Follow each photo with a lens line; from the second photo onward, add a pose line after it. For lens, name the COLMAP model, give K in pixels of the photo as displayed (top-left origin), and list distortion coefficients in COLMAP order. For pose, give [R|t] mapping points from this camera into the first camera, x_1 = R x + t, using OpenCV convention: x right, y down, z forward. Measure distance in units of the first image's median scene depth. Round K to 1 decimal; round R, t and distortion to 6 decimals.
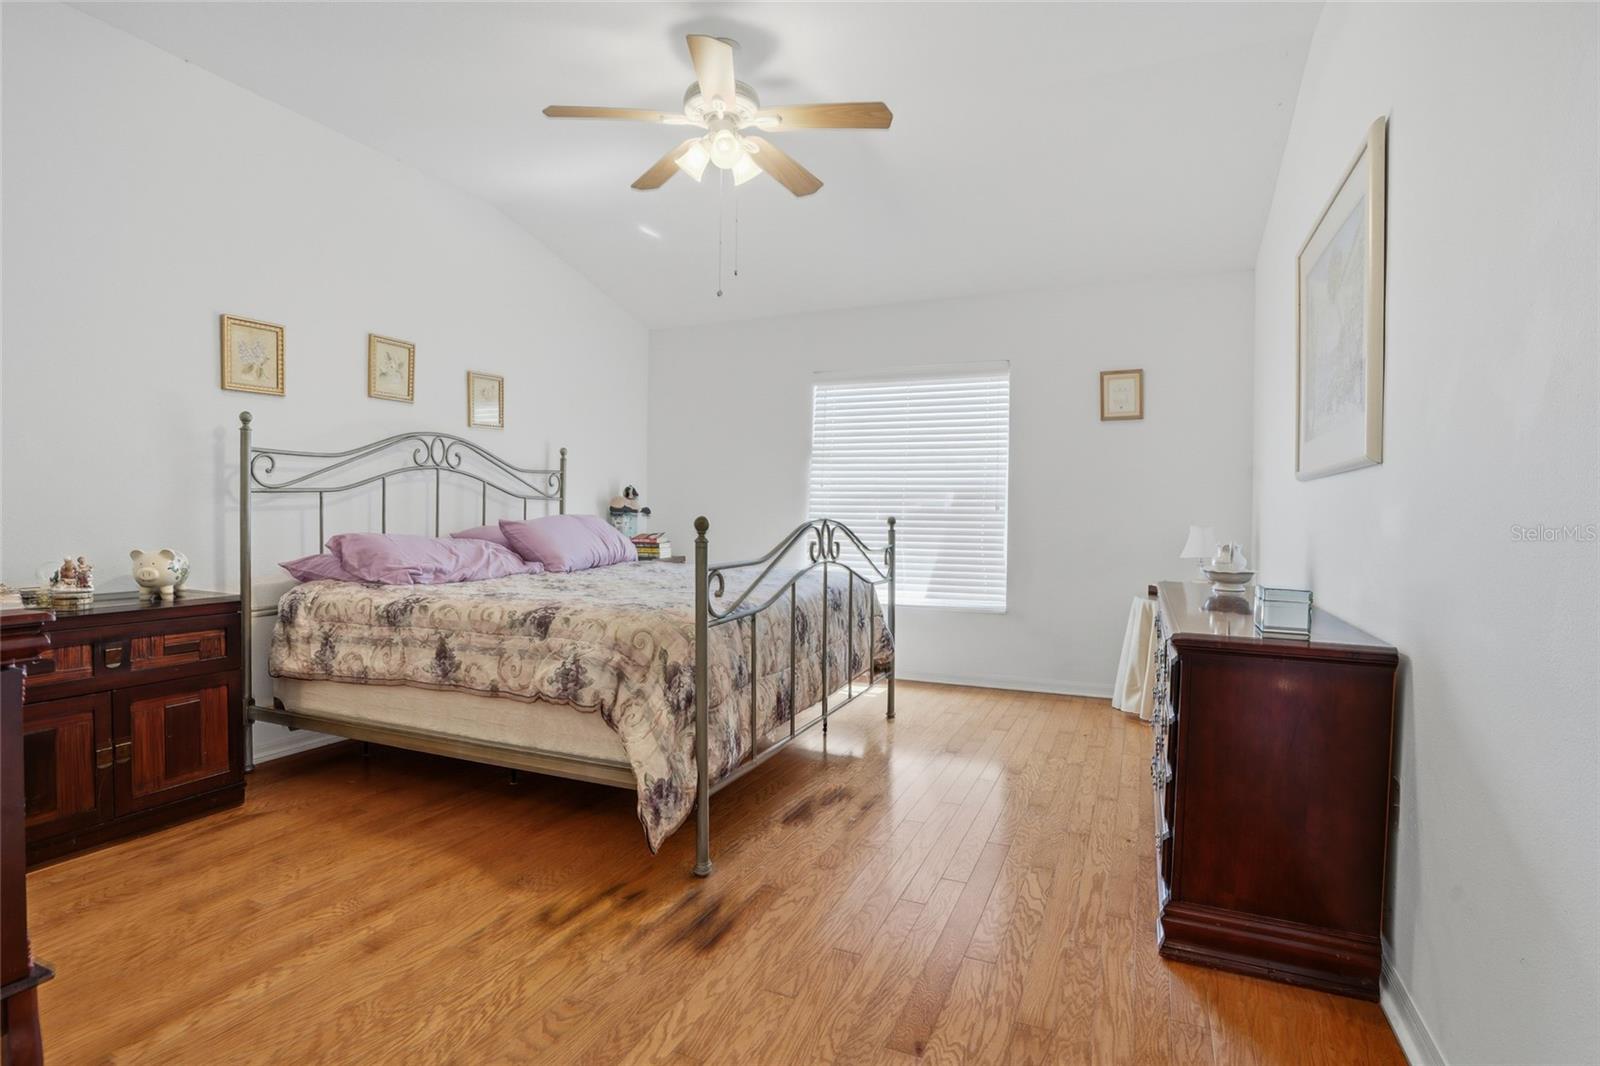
lens RADIAL K [[773.1, 0, 798.9], [0, 773.1, 526.5], [0, 0, 1]] dist [-0.047094, 0.013741]
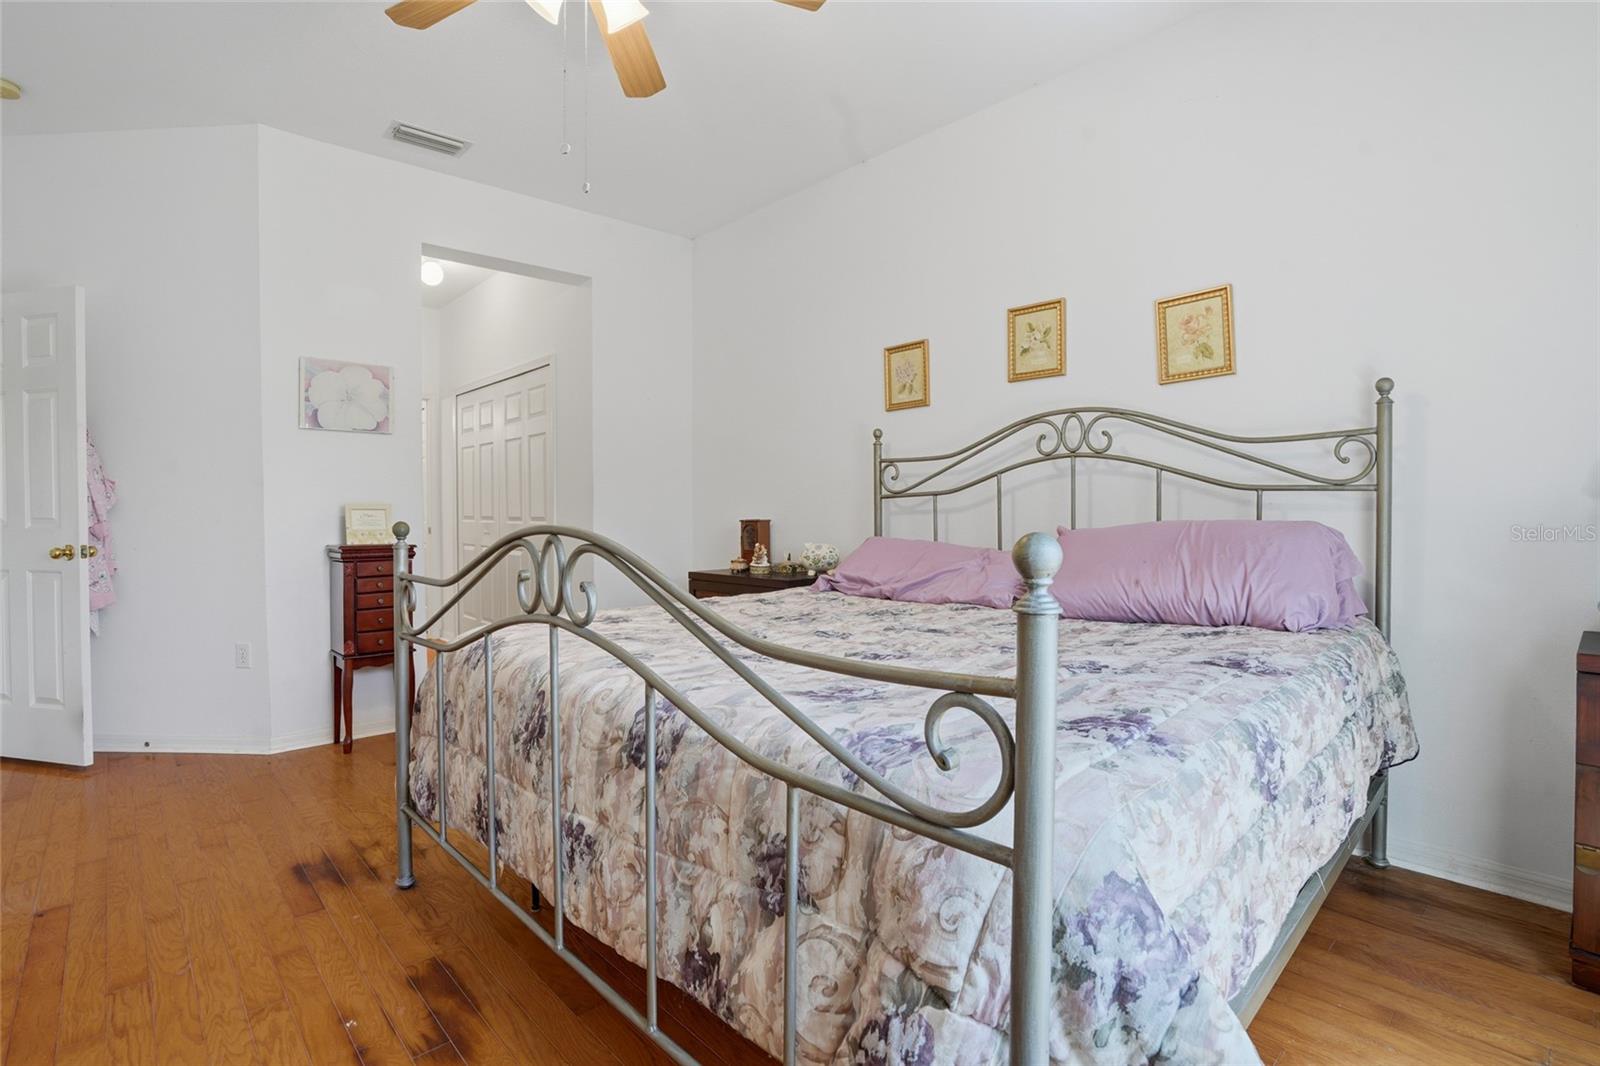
lens RADIAL K [[773.1, 0, 798.3], [0, 773.1, 531.1], [0, 0, 1]] dist [-0.047094, 0.013741]
pose [[-0.396707, 0.018615, -0.917756, 0.325471], [-0.016334, 0.999493, 0.027333, -0.019649], [0.917800, 0.025834, -0.396202, 1.081667]]
